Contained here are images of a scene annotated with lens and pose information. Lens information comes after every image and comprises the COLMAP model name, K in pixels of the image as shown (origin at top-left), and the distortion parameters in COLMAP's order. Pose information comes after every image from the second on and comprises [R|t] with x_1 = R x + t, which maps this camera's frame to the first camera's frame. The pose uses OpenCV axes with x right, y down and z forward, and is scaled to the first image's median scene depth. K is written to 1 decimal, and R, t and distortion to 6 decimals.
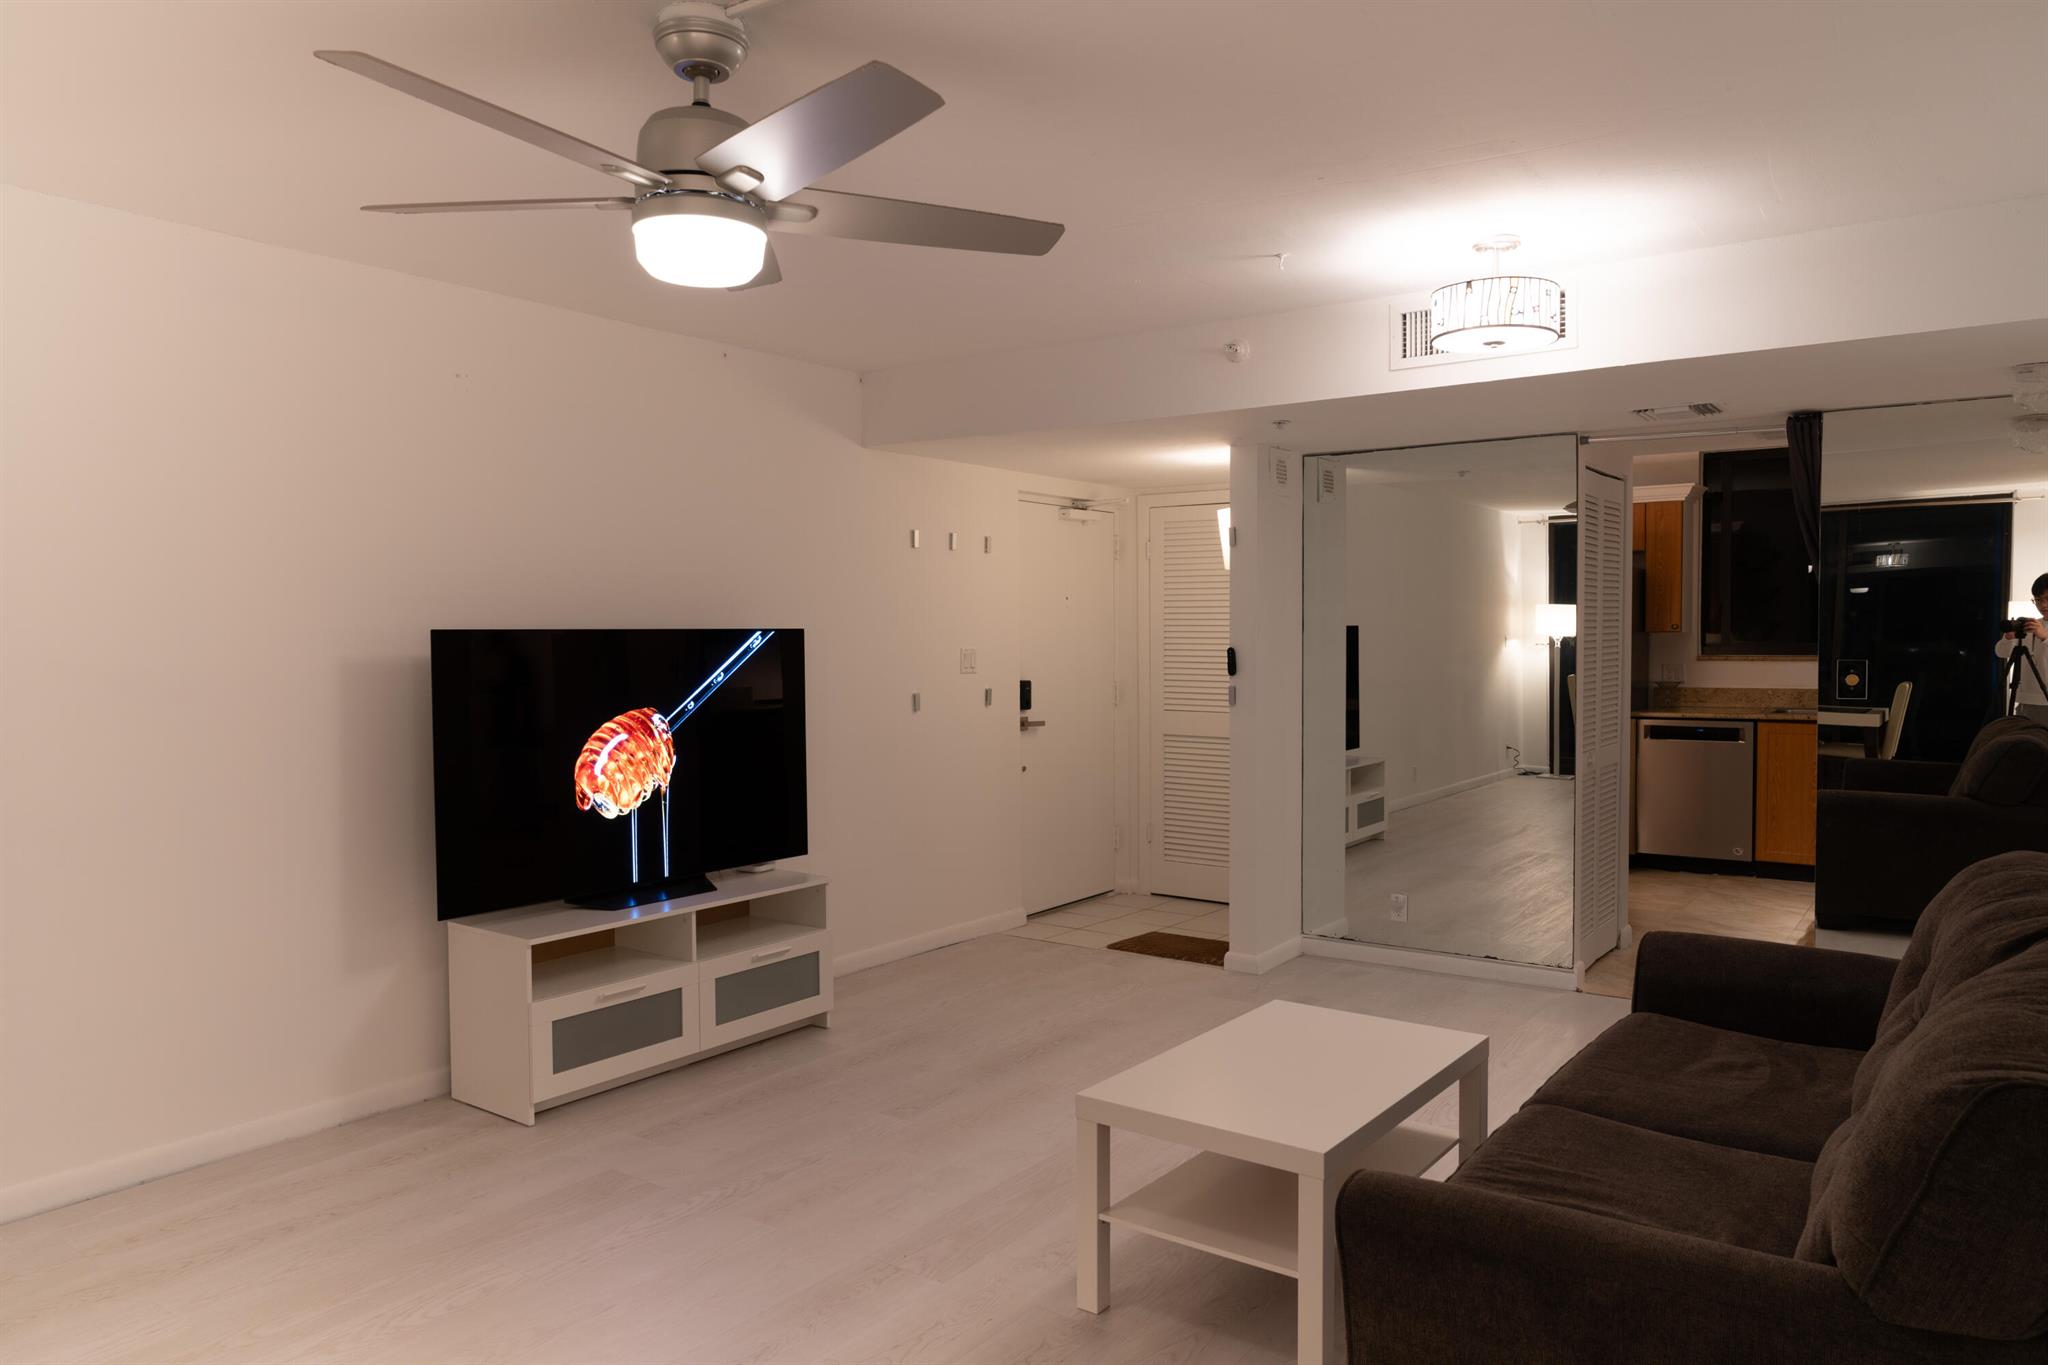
lens RADIAL K [[1413.5, 0, 1024.0], [0, 1413.5, 682.5], [0, 0, 1]] dist [0.001395, 0.003793]
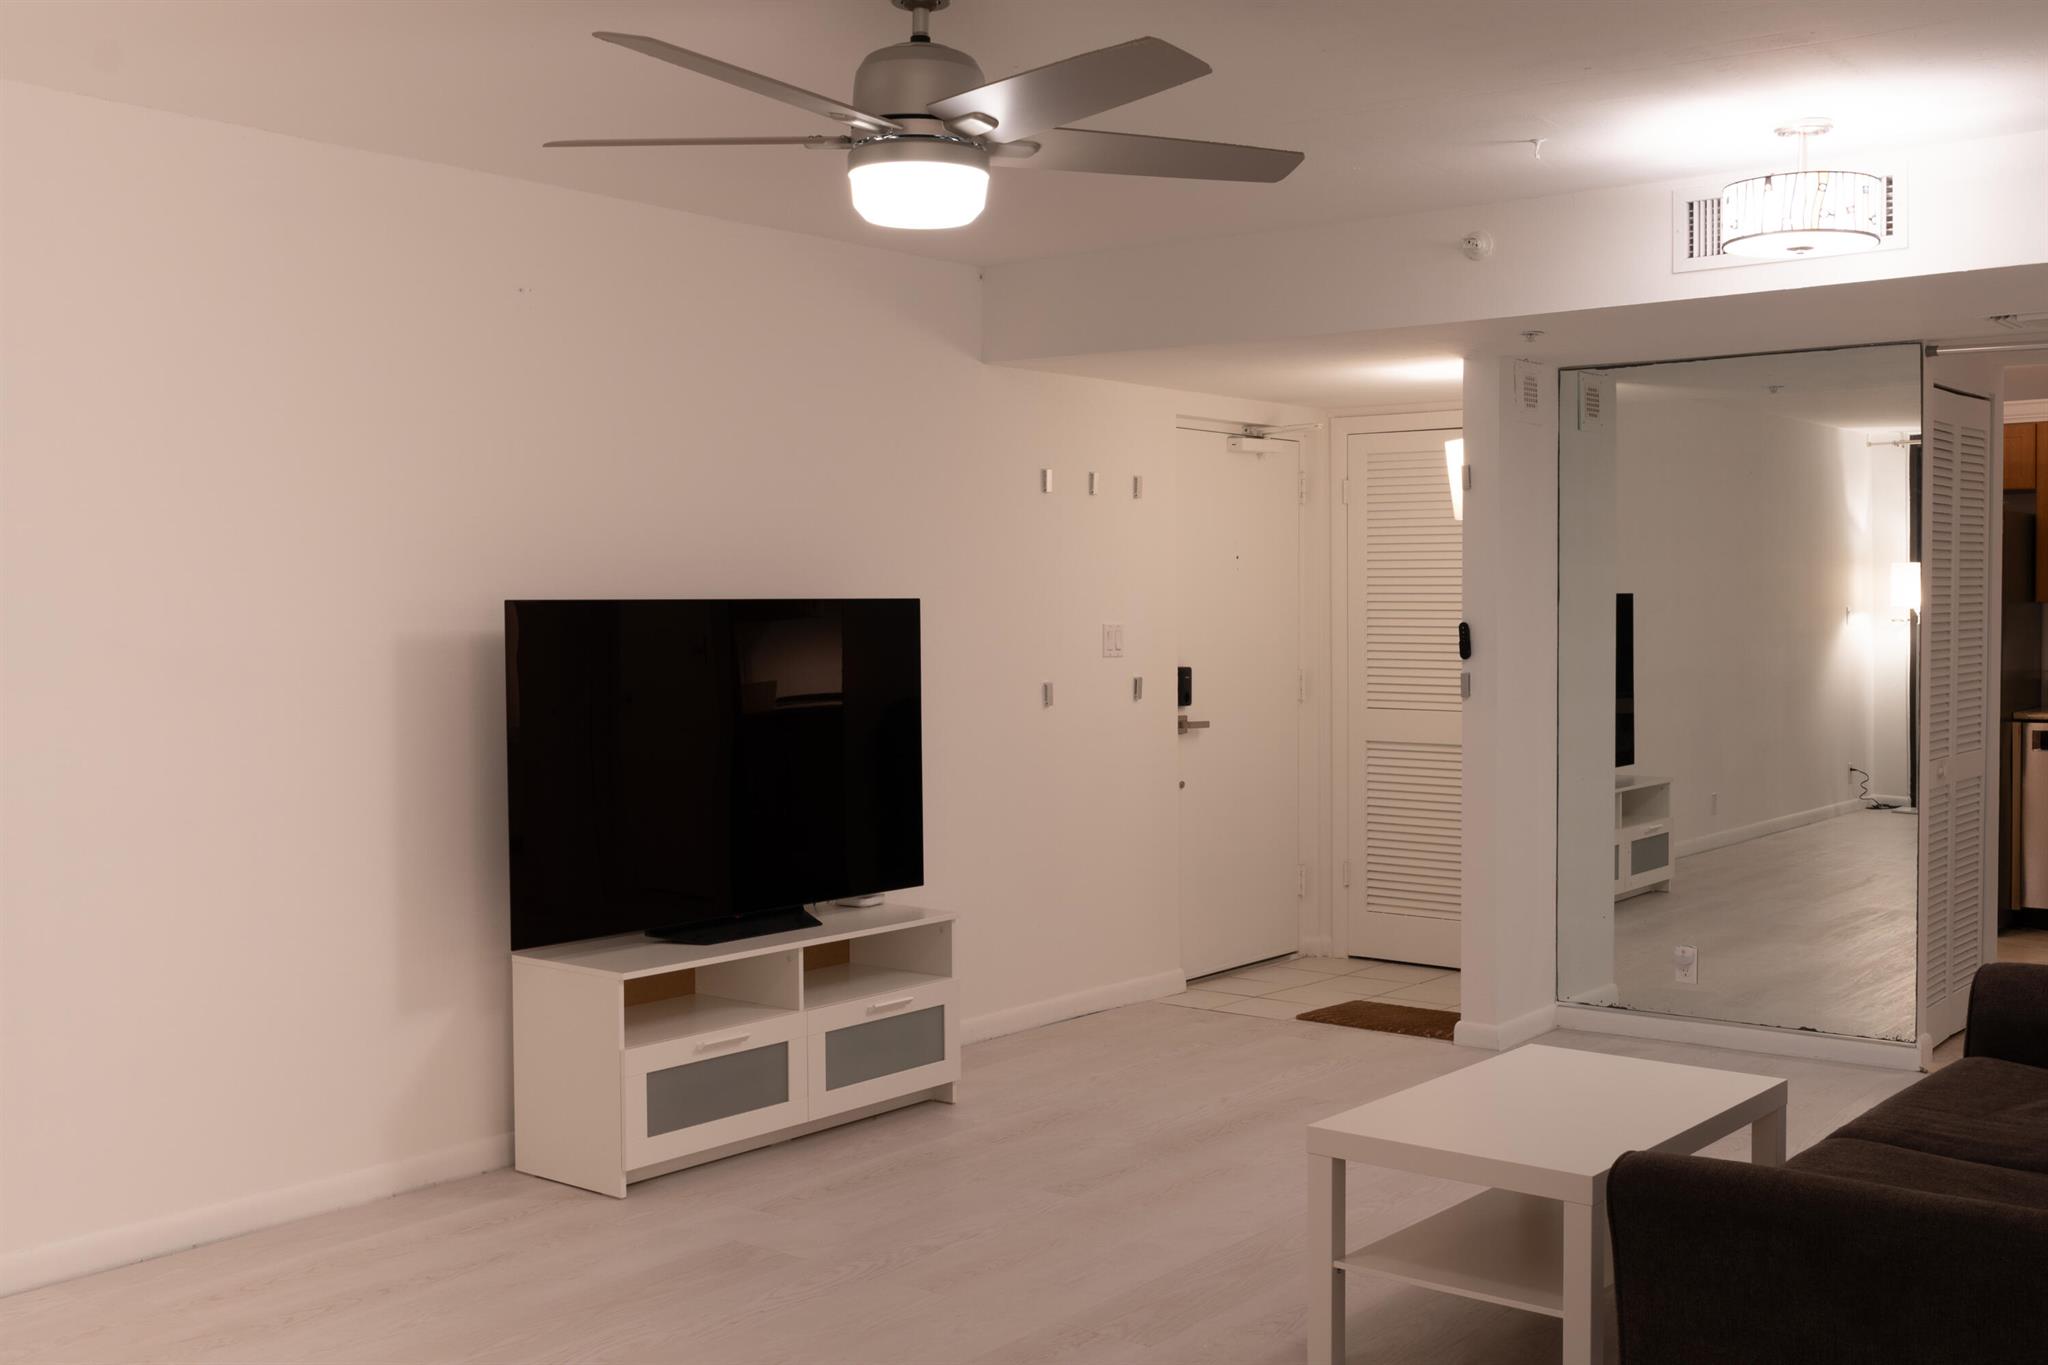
lens RADIAL K [[2163.3, 0, 1024.0], [0, 2163.3, 682.5], [0, 0, 1]] dist [0.008490, -0.020892]
pose [[0.999109, 0.000760, -0.042203, -0.048201], [-0.000715, 0.999999, 0.001063, 0.007666], [0.042204, -0.001032, 0.999108, -0.206835]]
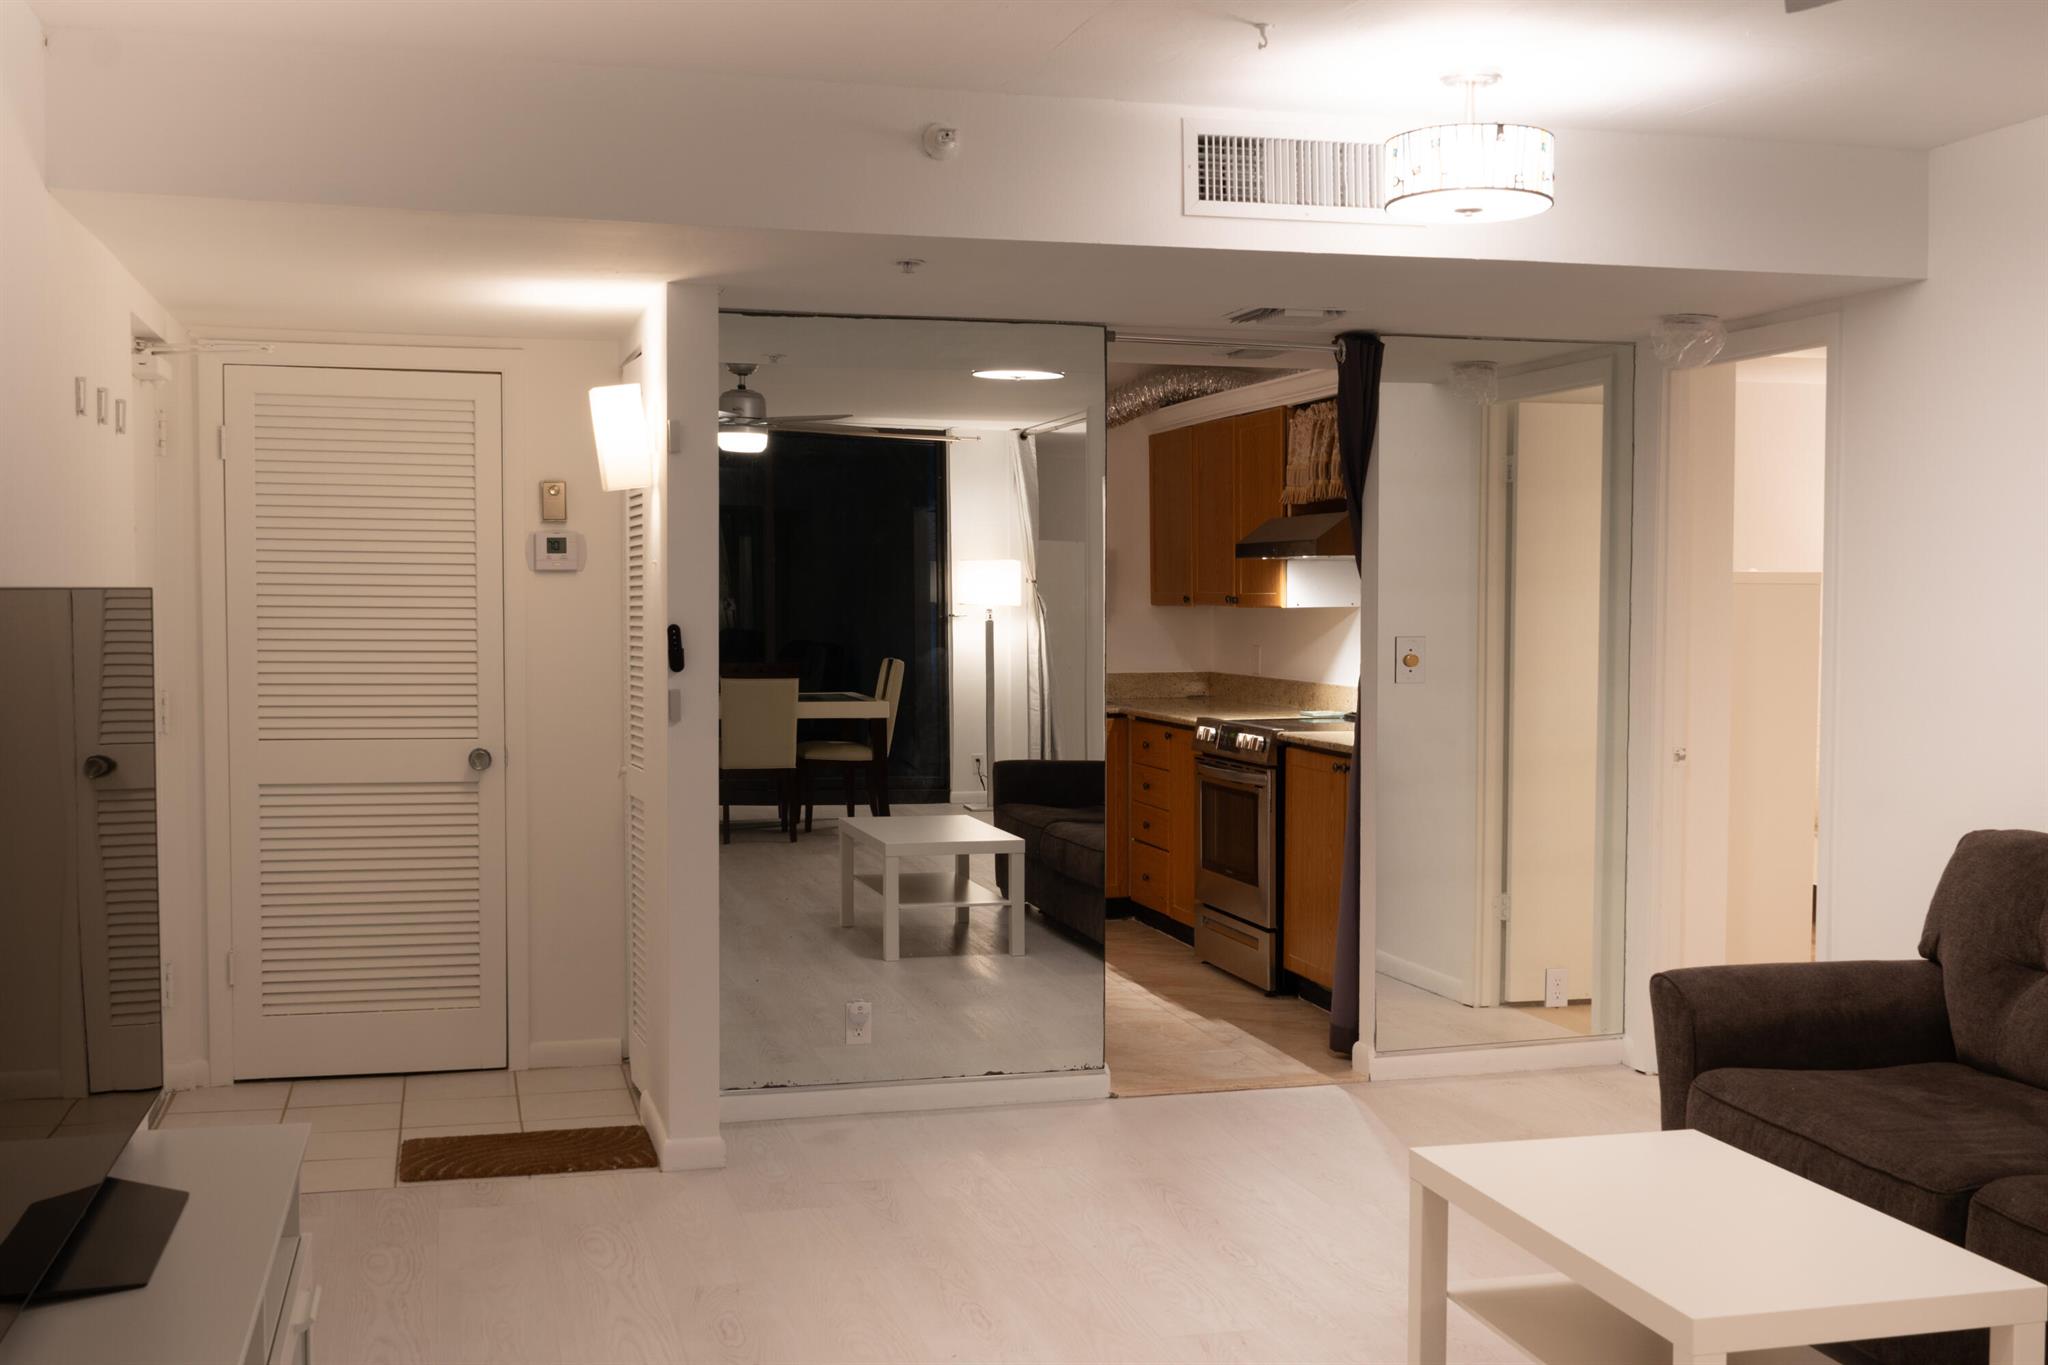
lens RADIAL K [[2163.3, 0, 1024.0], [0, 2163.3, 682.5], [0, 0, 1]] dist [0.008490, -0.020892]
pose [[0.627741, -0.026557, 0.777969, -0.537365], [0.021859, 0.999625, 0.016485, -0.014501], [-0.778115, 0.006657, 0.628086, 0.367542]]
